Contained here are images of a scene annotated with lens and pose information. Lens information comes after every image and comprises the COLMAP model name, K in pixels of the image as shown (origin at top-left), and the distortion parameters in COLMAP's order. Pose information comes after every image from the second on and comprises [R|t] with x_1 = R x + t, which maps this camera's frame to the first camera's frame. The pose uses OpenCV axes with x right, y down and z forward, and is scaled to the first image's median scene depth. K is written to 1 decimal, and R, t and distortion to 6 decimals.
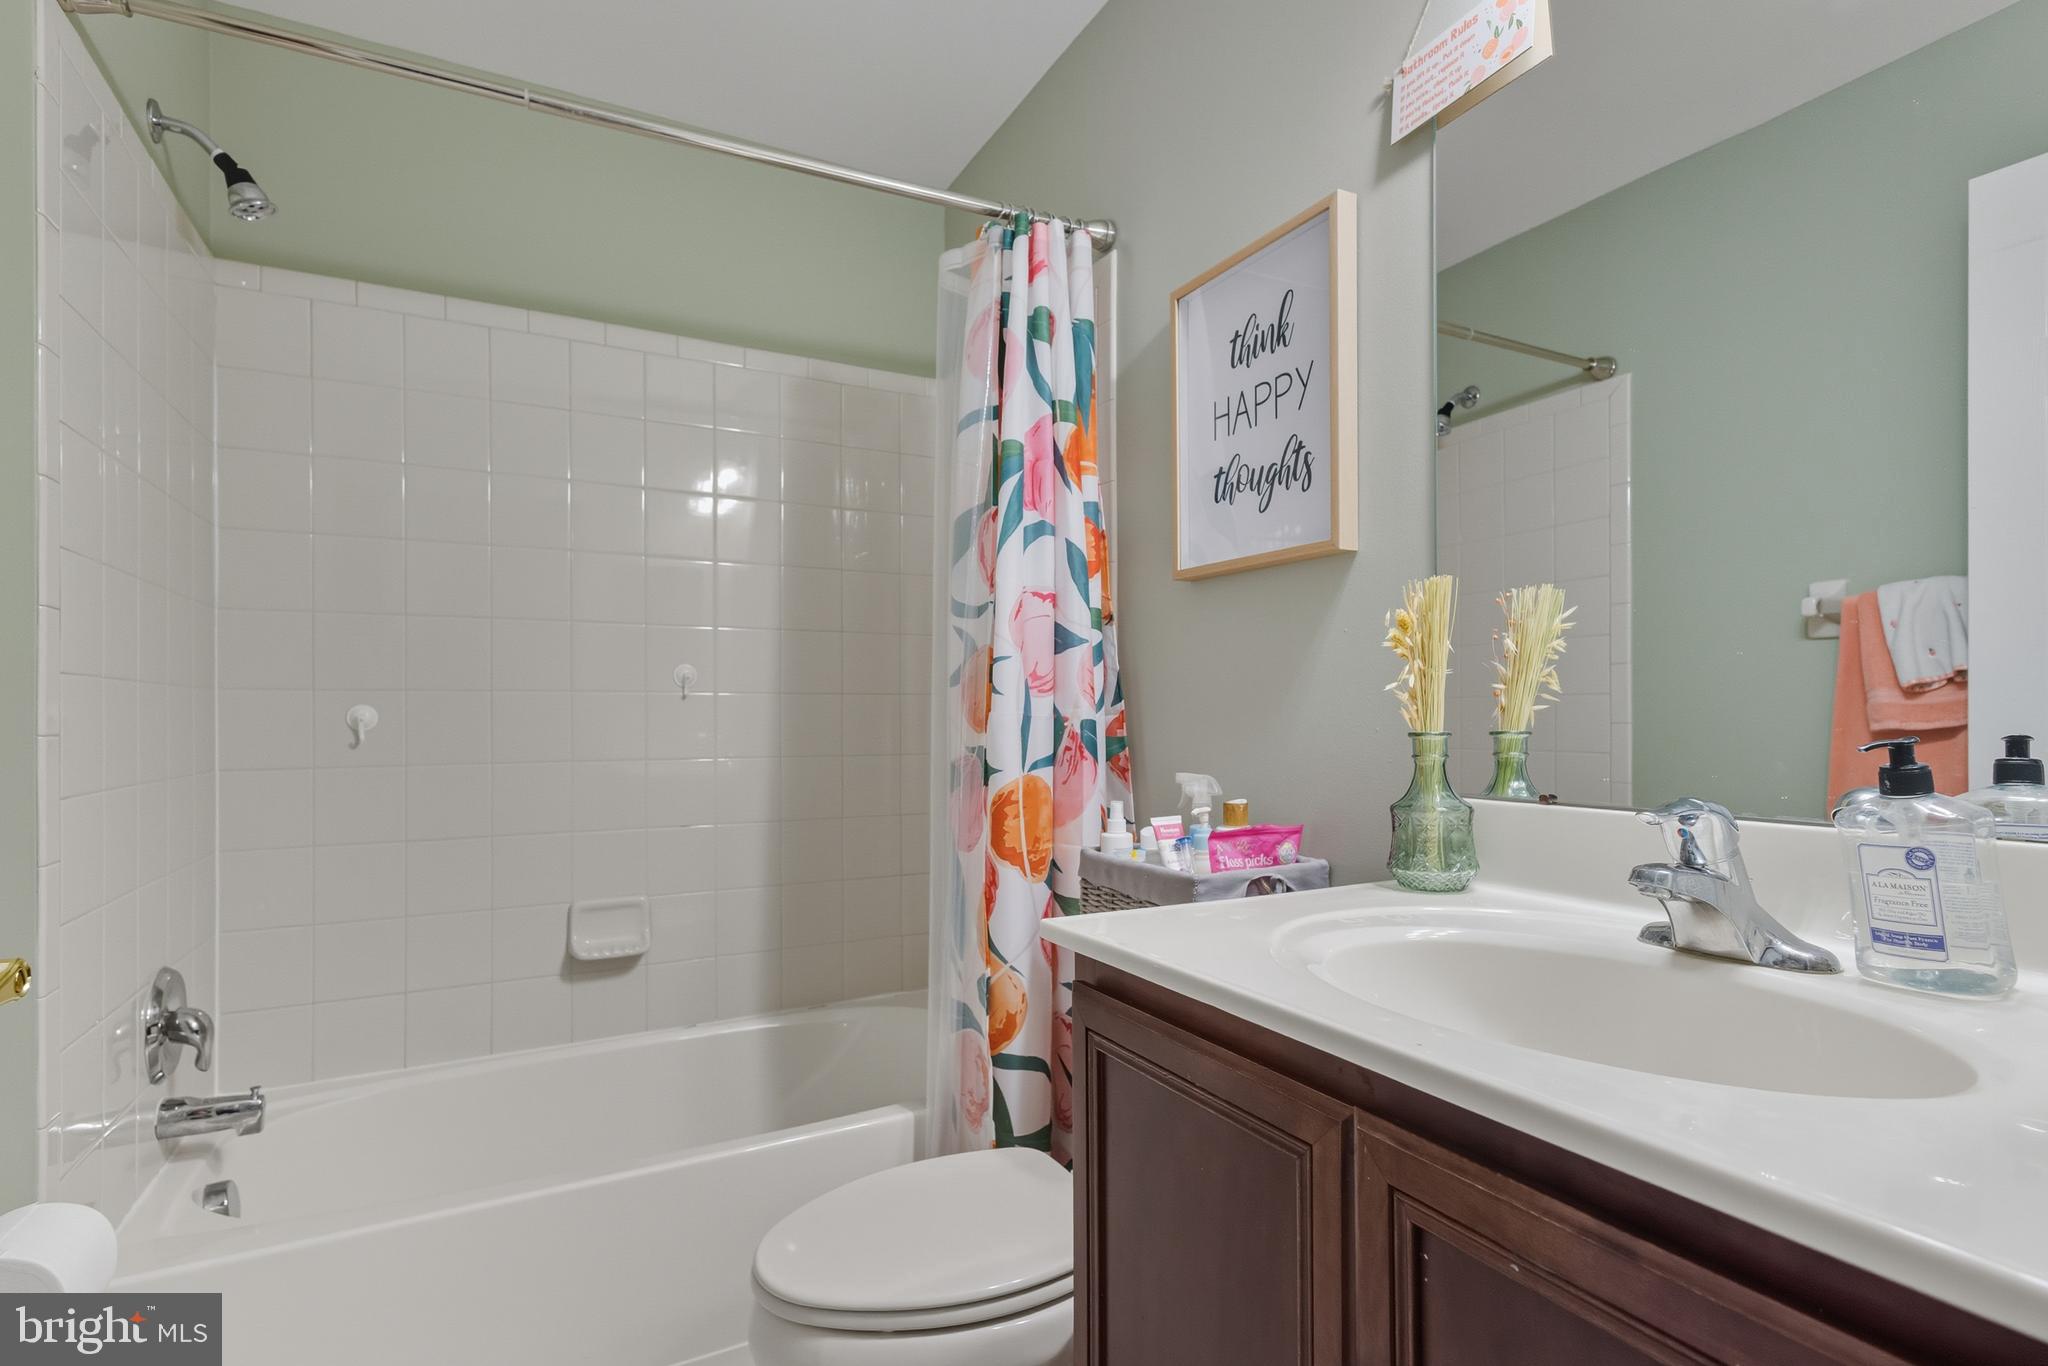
lens RADIAL K [[972.0, 0, 1022.2], [0, 972.0, 699.6], [0, 0, 1]] dist [-0.002293, -0.000438]
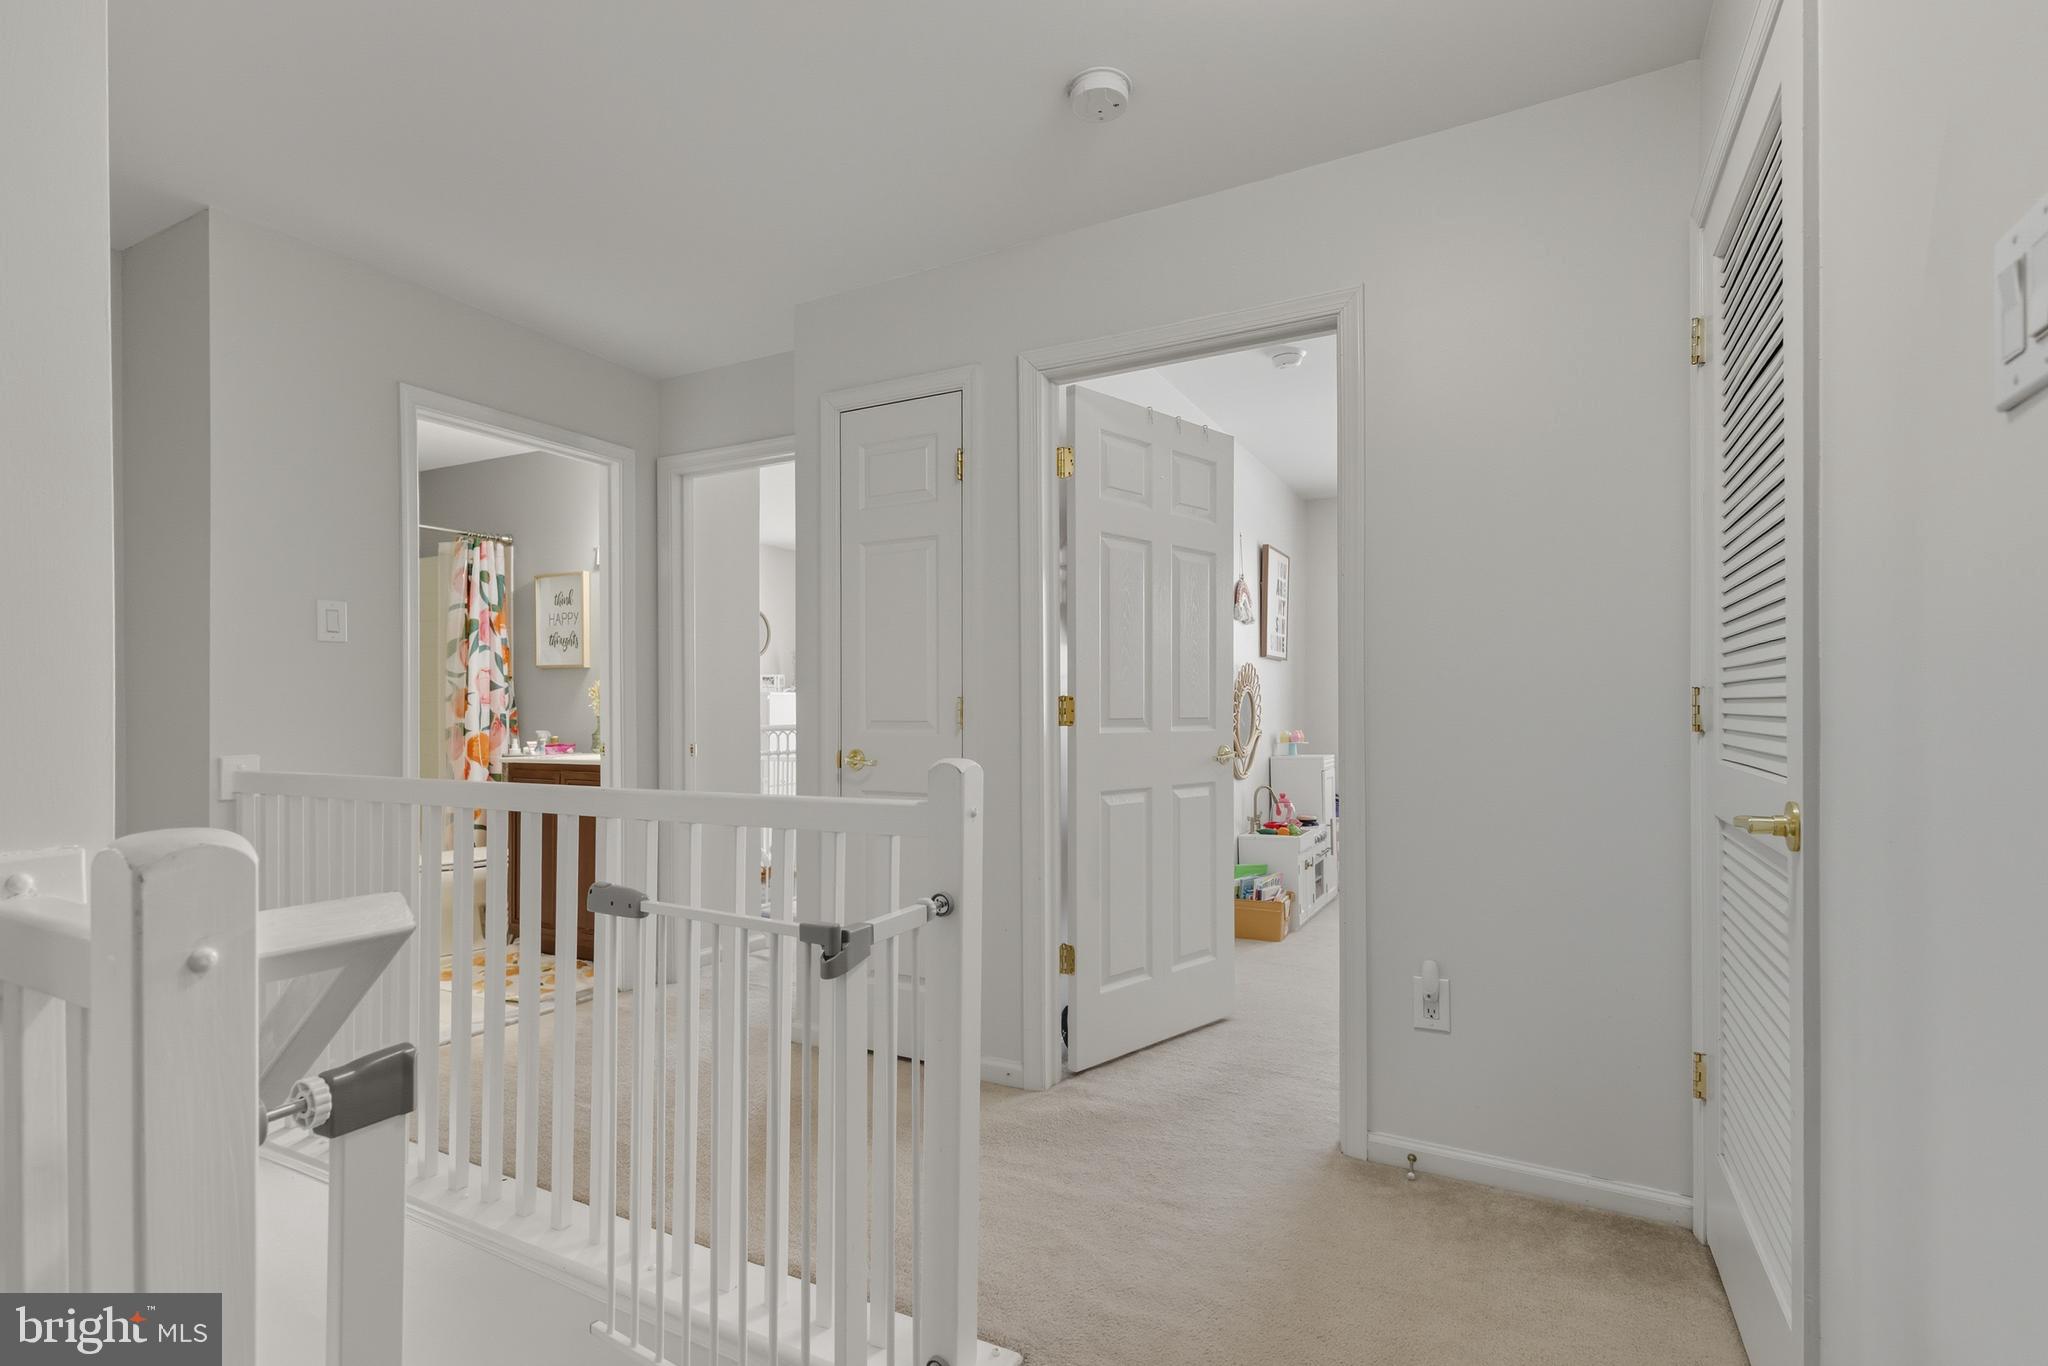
lens RADIAL K [[972.0, 0, 1023.7], [0, 972.0, 705.2], [0, 0, 1]] dist [-0.002293, -0.000438]
pose [[0.819562, 0.000345, 0.572990, -0.323604], [-0.004657, 0.999971, 0.006060, -0.029734], [-0.572971, -0.007634, 0.819540, -2.302554]]
